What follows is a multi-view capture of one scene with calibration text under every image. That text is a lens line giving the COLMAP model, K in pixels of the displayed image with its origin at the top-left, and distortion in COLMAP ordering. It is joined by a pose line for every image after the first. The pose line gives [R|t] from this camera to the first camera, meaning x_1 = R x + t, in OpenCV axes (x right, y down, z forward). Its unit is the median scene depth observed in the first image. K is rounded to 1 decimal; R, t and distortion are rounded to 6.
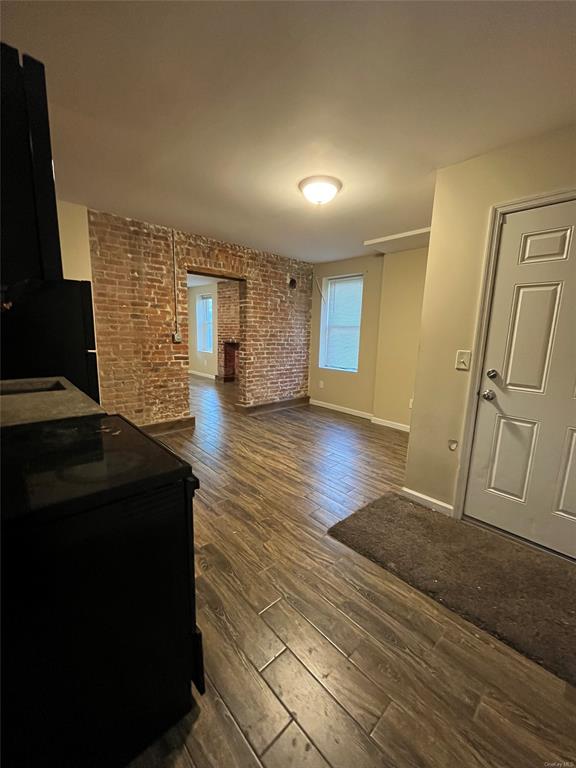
lens RADIAL K [[307.3, 0, 289.7], [0, 307.3, 385.1], [0, 0, 1]] dist [-0.002004, -0.000308]
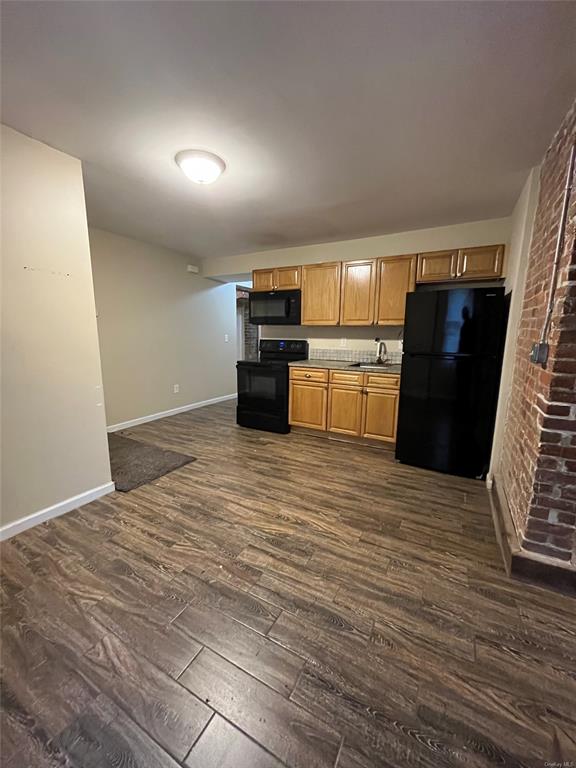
lens RADIAL K [[307.3, 0, 289.7], [0, 307.3, 385.1], [0, 0, 1]] dist [-0.002004, -0.000308]
pose [[-0.946967, 0.018038, -0.320824, 0.117103], [-0.089940, 0.943636, 0.318529, -0.274374], [0.308487, 0.330492, -0.891970, 1.635160]]
